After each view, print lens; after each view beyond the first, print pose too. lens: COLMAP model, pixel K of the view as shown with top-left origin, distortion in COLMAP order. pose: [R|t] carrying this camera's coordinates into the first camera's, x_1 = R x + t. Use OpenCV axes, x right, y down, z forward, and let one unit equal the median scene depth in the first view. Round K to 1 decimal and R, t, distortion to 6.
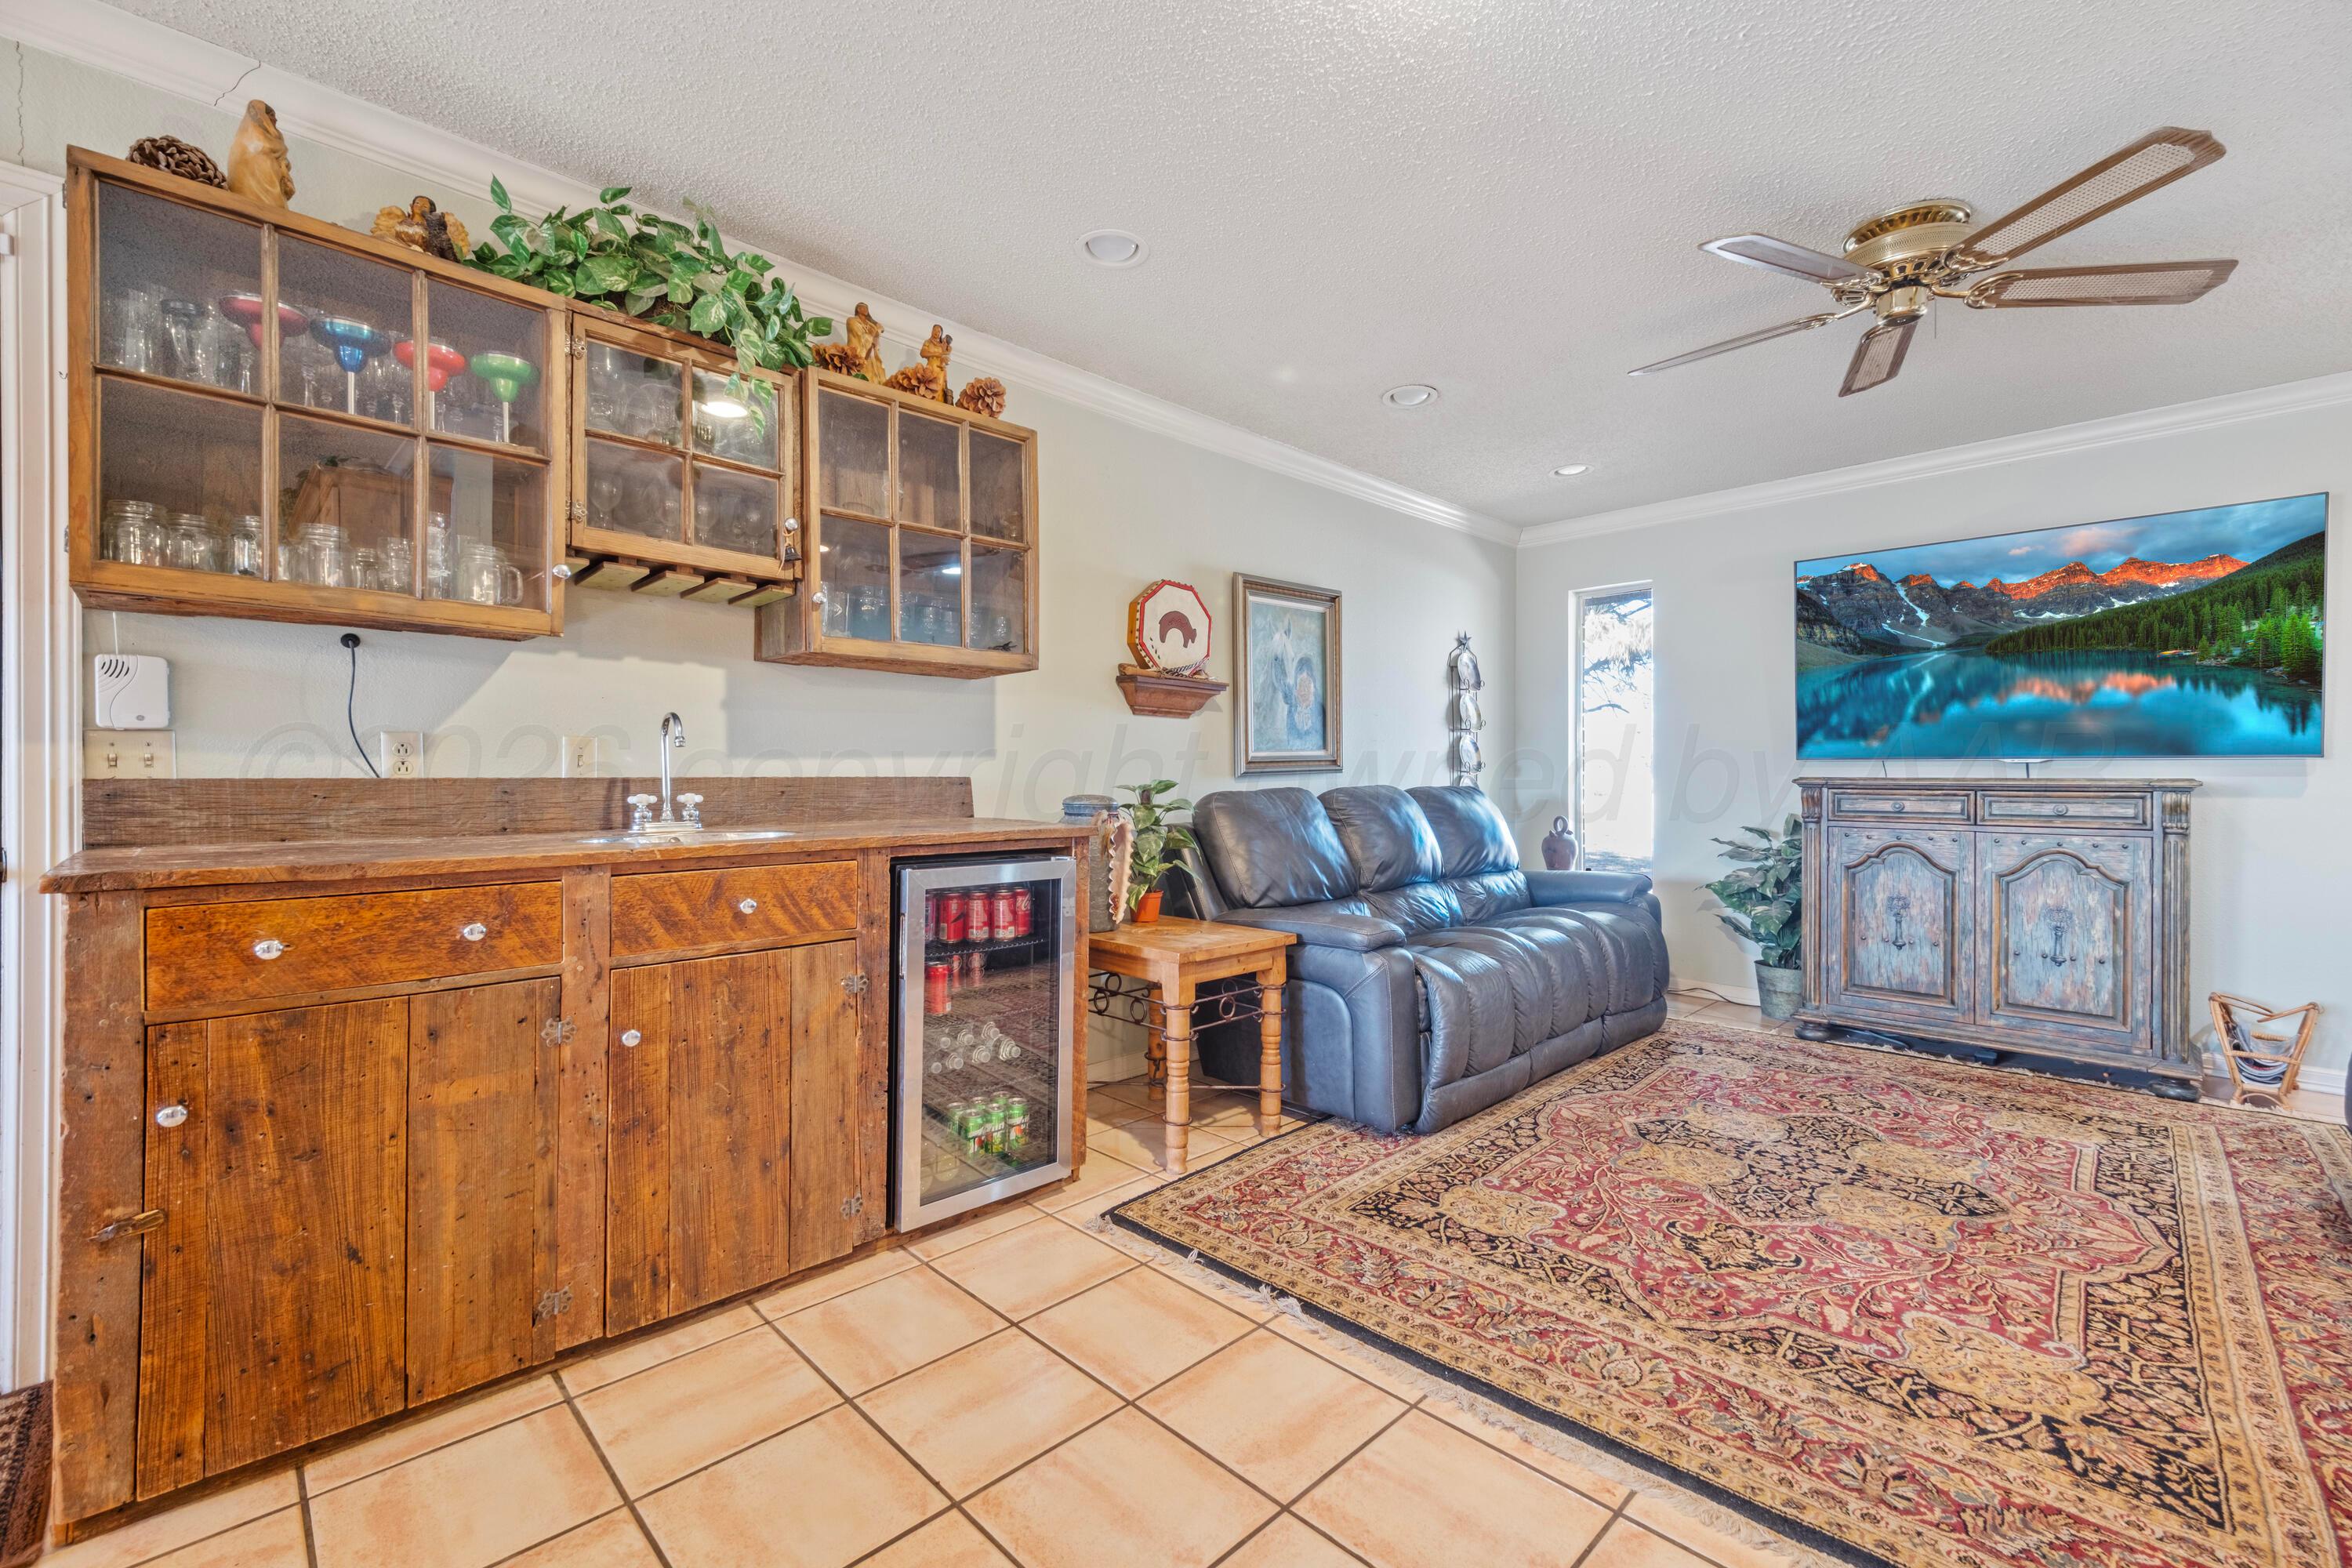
lens RADIAL K [[1035.2, 0, 1176.0], [0, 1035.2, 784.0], [0, 0, 1]] dist [0.000437, 0.000202]
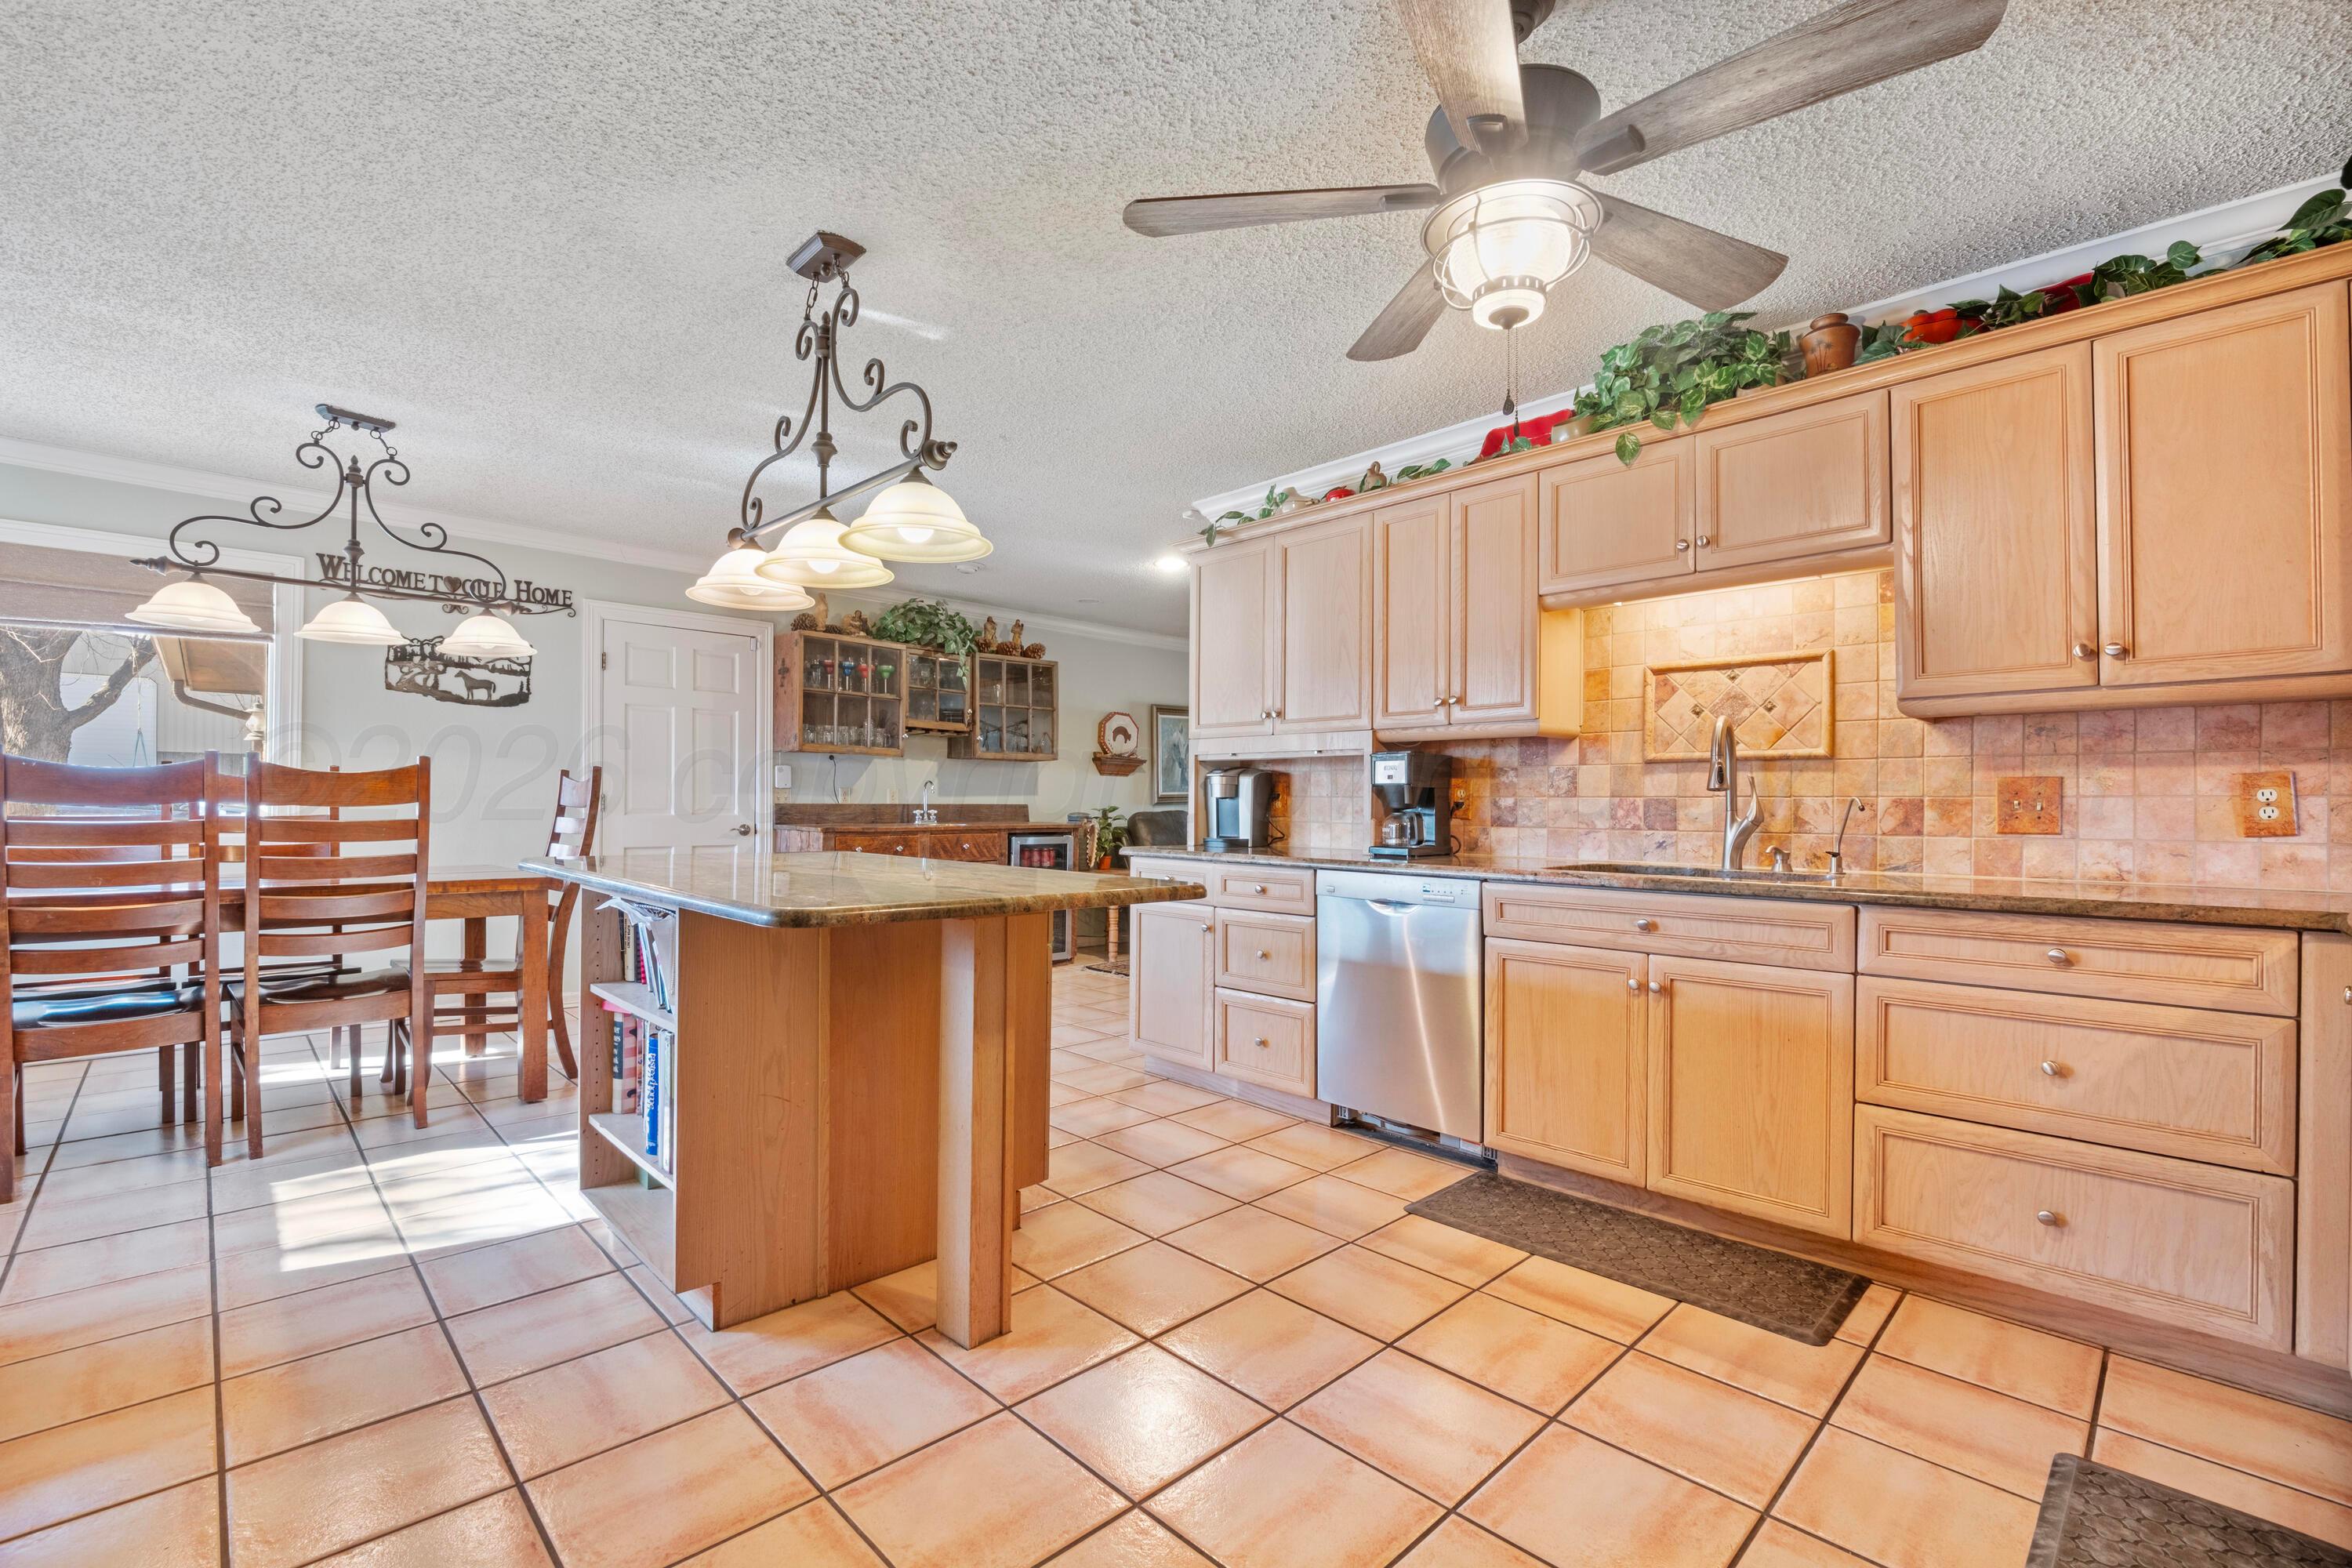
lens RADIAL K [[1035.2, 0, 1176.0], [0, 1035.2, 784.0], [0, 0, 1]] dist [0.000437, 0.000202]
pose [[0.999985, 0.003484, 0.004251, 0.141919], [-0.003359, 0.999571, -0.029111, 0.015520], [-0.004351, 0.029097, 0.999567, -1.518404]]
